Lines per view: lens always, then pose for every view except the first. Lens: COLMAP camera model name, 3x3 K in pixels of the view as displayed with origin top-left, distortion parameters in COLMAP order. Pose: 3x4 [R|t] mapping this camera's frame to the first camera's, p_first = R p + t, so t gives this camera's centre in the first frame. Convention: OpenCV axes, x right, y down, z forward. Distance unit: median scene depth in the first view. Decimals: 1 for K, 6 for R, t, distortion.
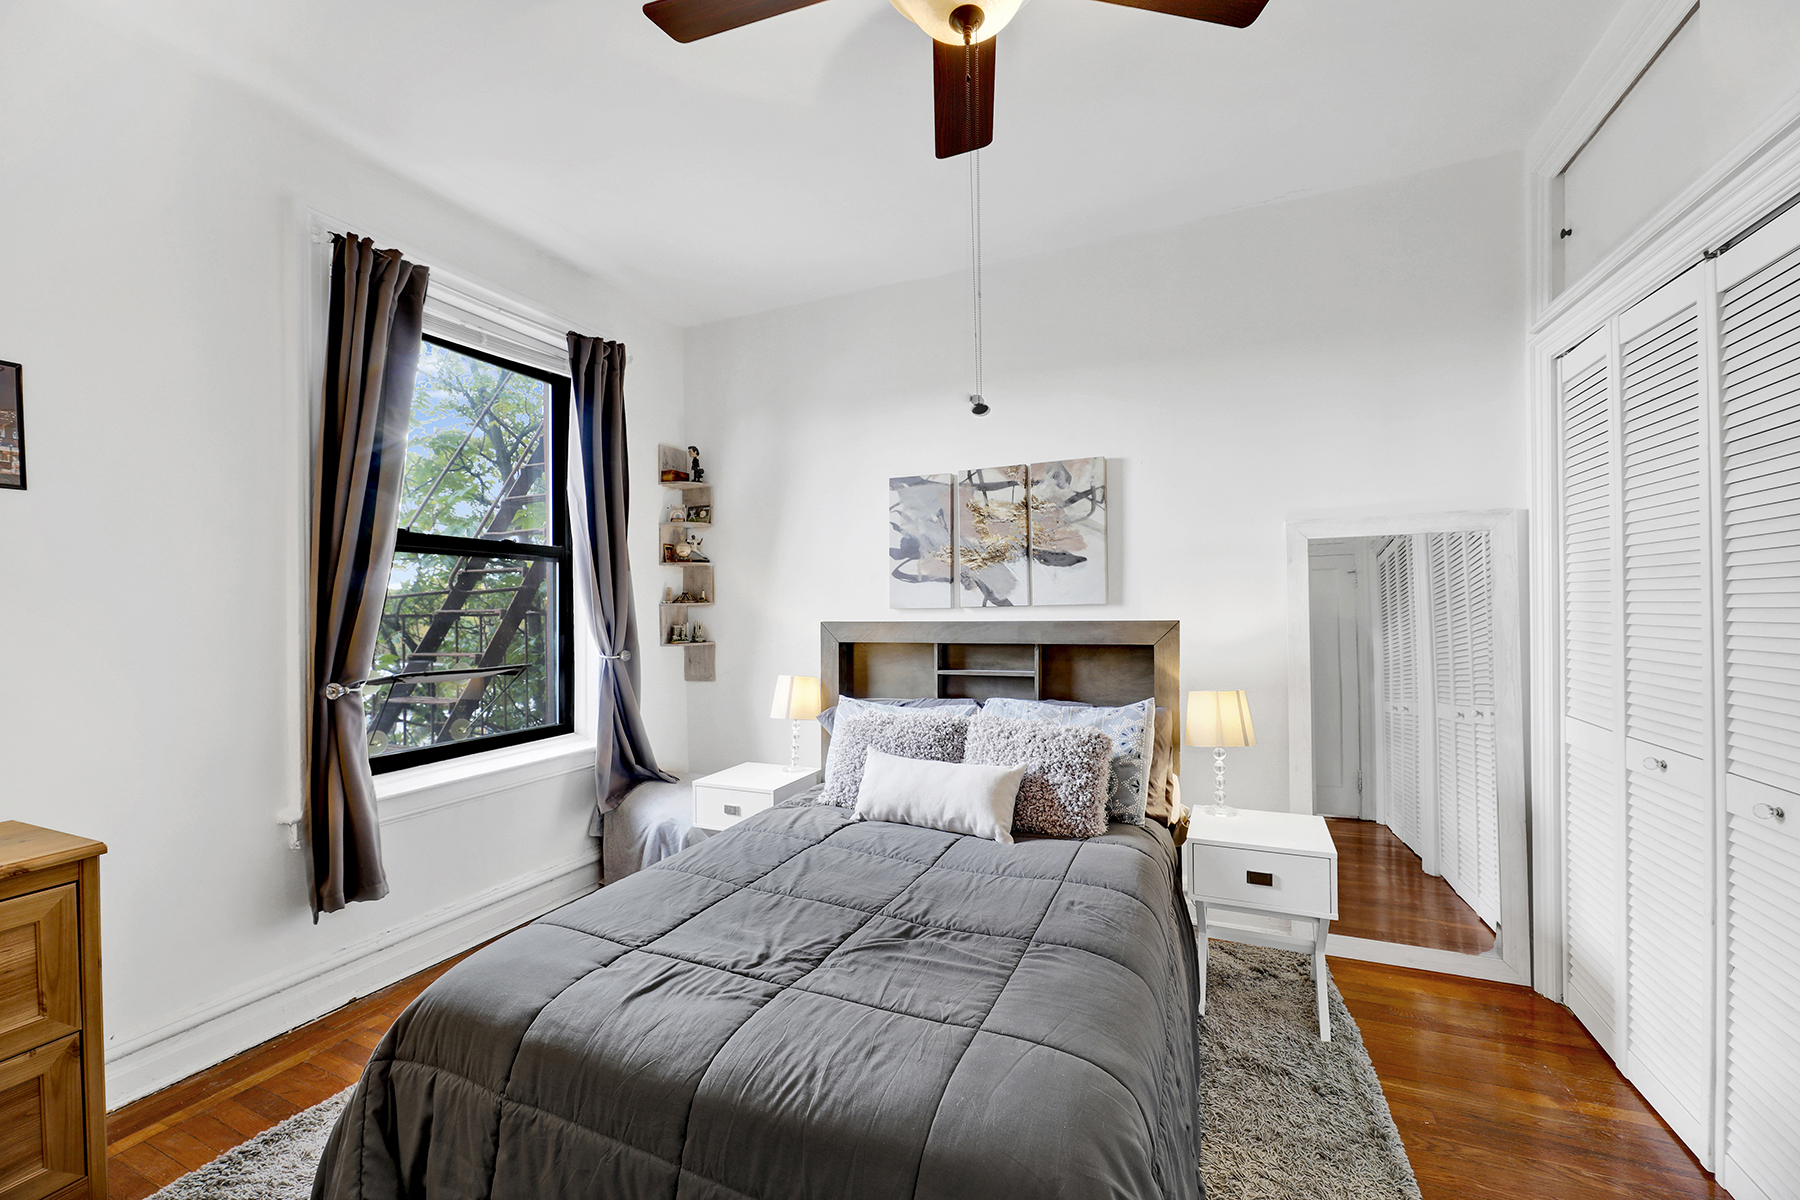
lens RADIAL K [[729.2, 0, 896.7], [0, 729.2, 605.0], [0, 0, 1]] dist [-0.001097, -0.001398]
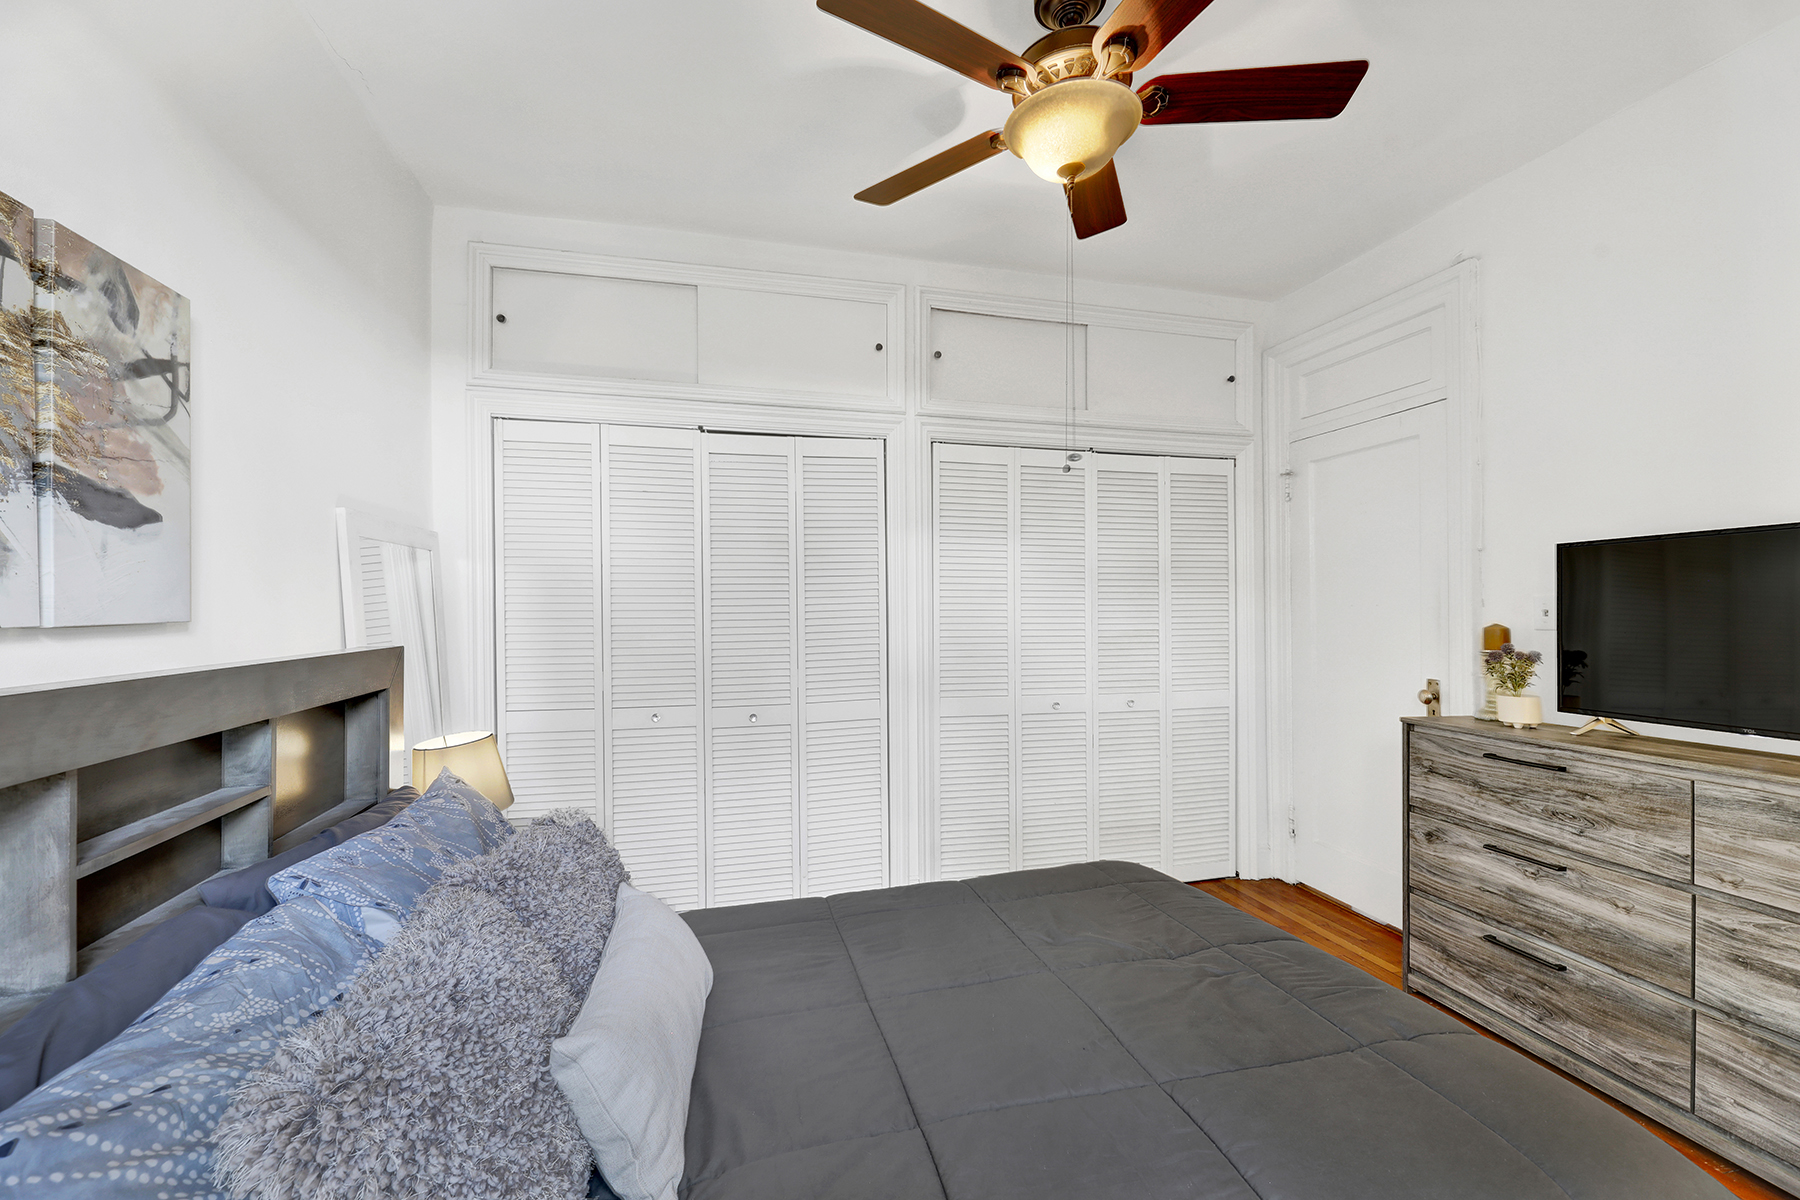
lens RADIAL K [[729.2, 0, 895.1], [0, 729.2, 605.5], [0, 0, 1]] dist [-0.001097, -0.001398]
pose [[-0.624891, 0.022794, 0.780379, -0.341951], [0.016164, 0.999737, -0.016257, 0.002413], [-0.780544, 0.002455, -0.625096, 0.930119]]
